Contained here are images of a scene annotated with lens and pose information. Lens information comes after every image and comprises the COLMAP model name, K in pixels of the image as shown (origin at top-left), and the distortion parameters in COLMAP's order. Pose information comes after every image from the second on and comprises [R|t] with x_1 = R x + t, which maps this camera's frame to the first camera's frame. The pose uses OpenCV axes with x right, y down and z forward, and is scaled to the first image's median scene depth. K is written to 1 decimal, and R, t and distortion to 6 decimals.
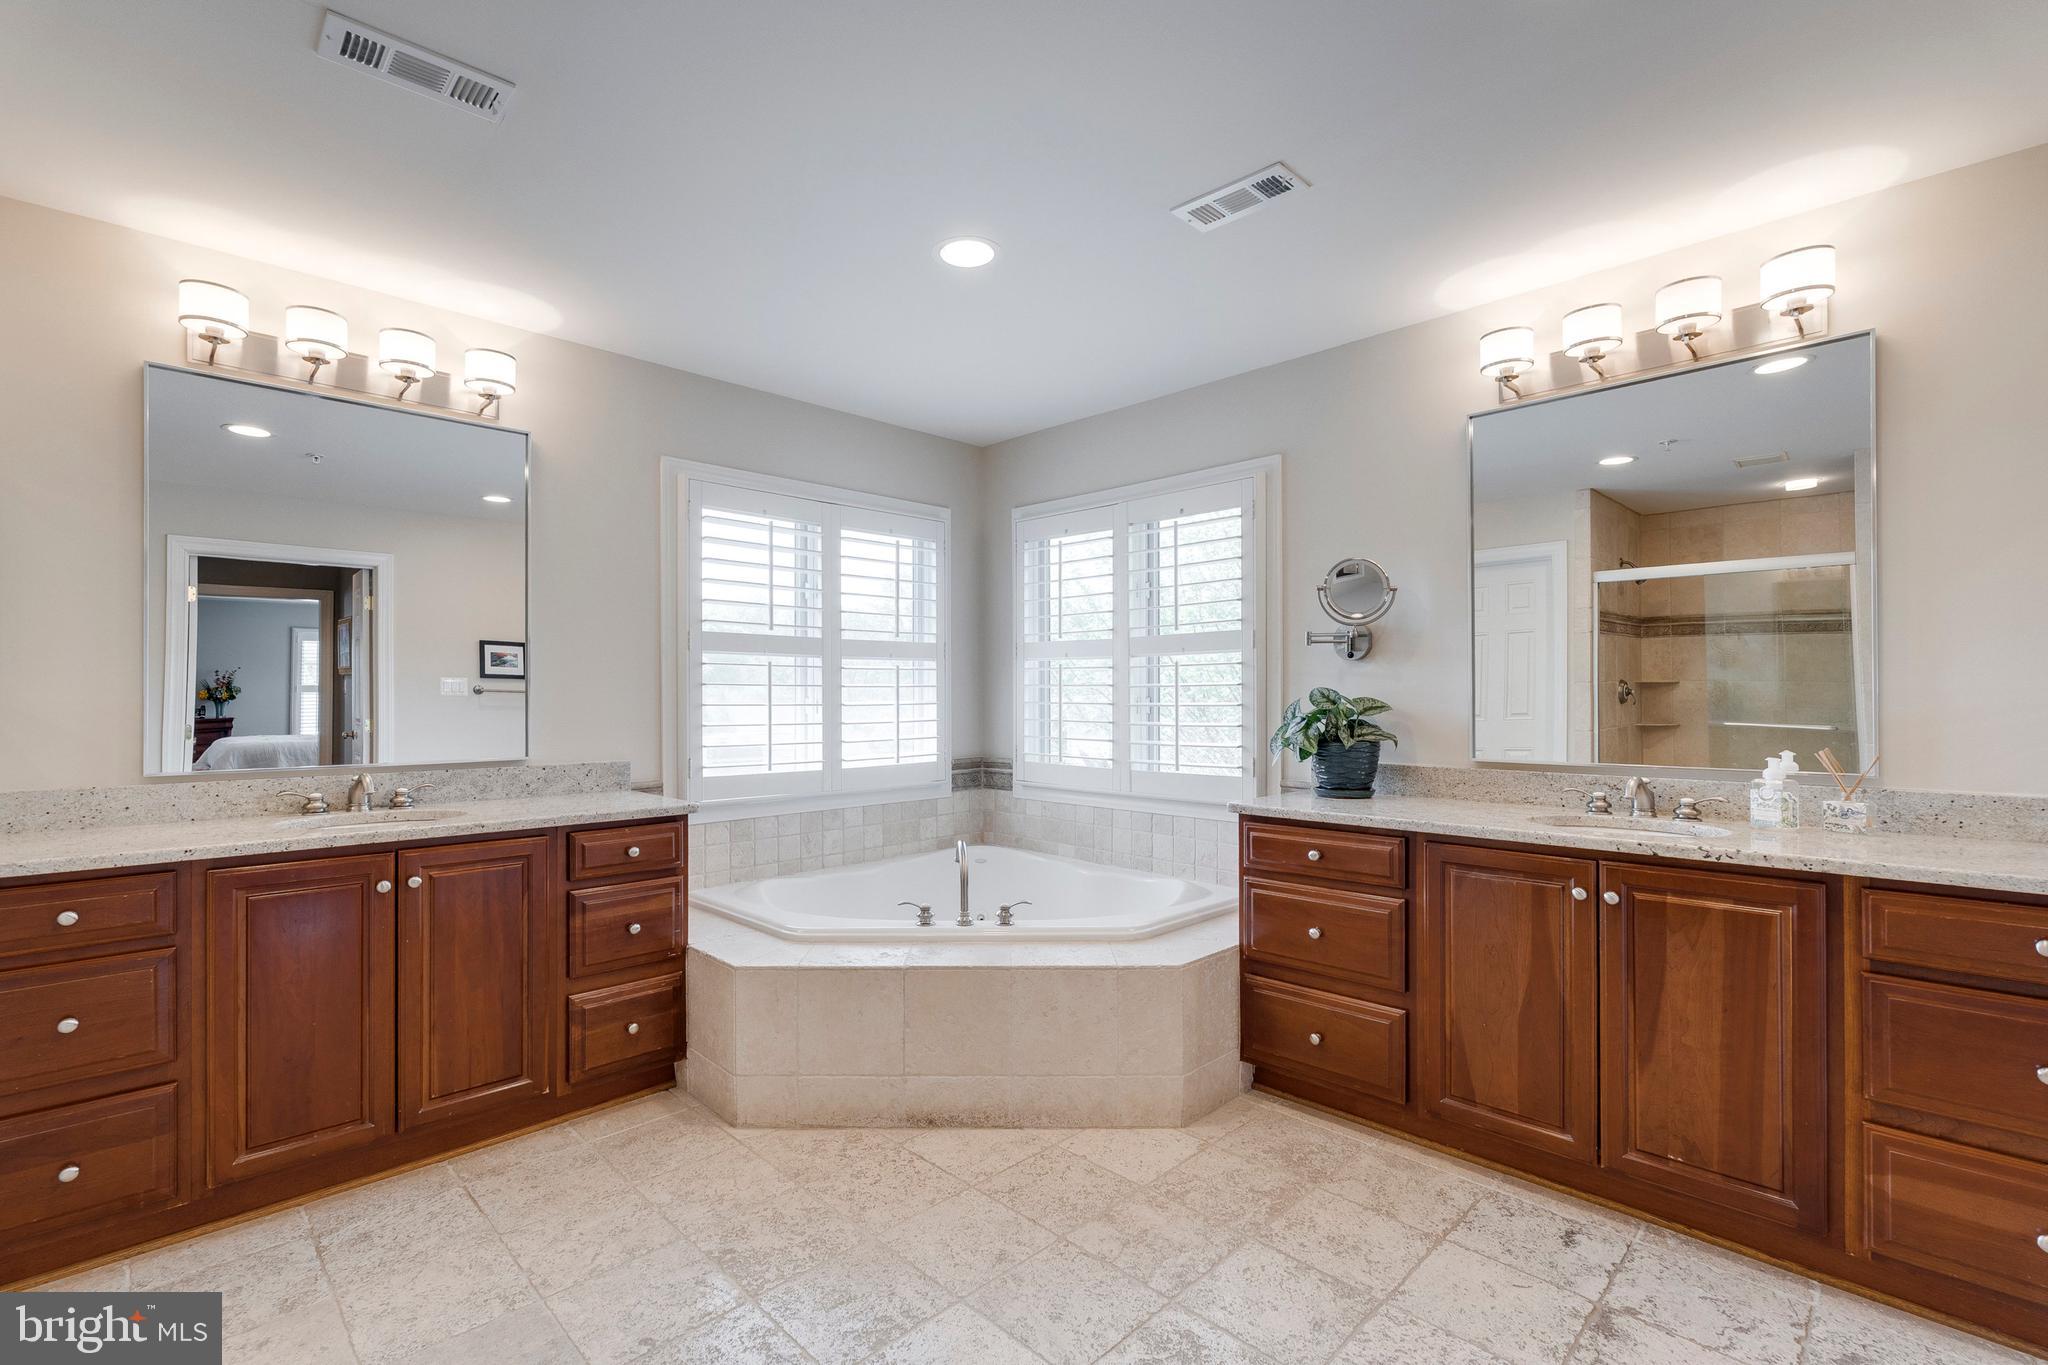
lens RADIAL K [[936.1, 0, 1019.6], [0, 936.1, 689.0], [0, 0, 1]] dist [-0.000019, 0.000009]
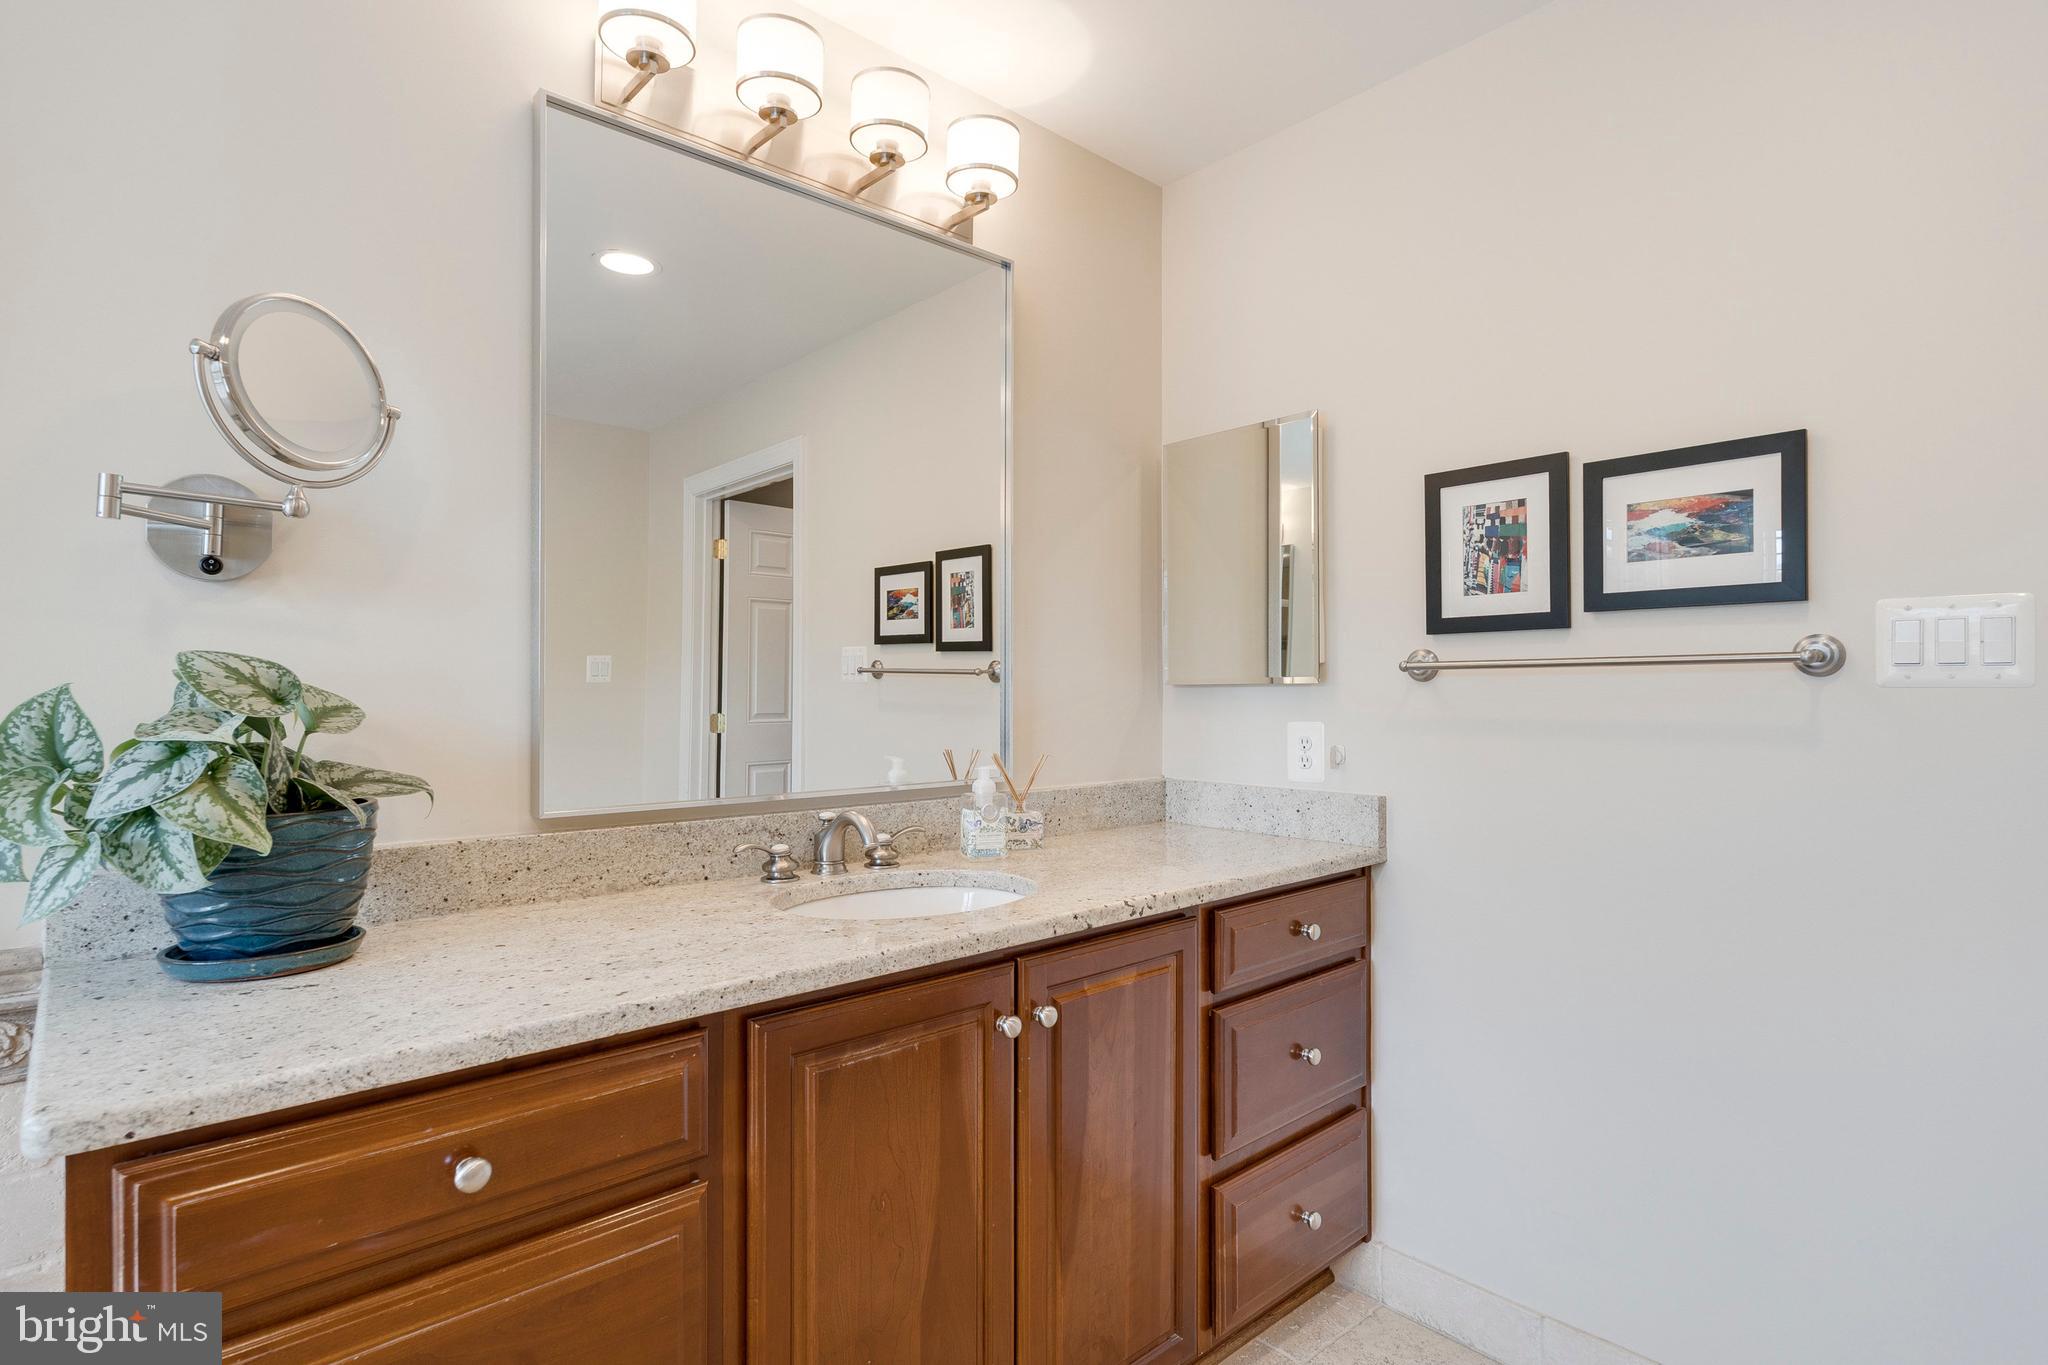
lens RADIAL K [[1025.6, 0, 1019.6], [0, 1025.6, 686.9], [0, 0, 1]] dist [0.000932, 0.000754]
pose [[0.067921, 0.006837, 0.997667, -0.023551], [-0.005463, 0.999964, -0.006481, 0.013579], [-0.997676, -0.005010, 0.067956, 0.827534]]
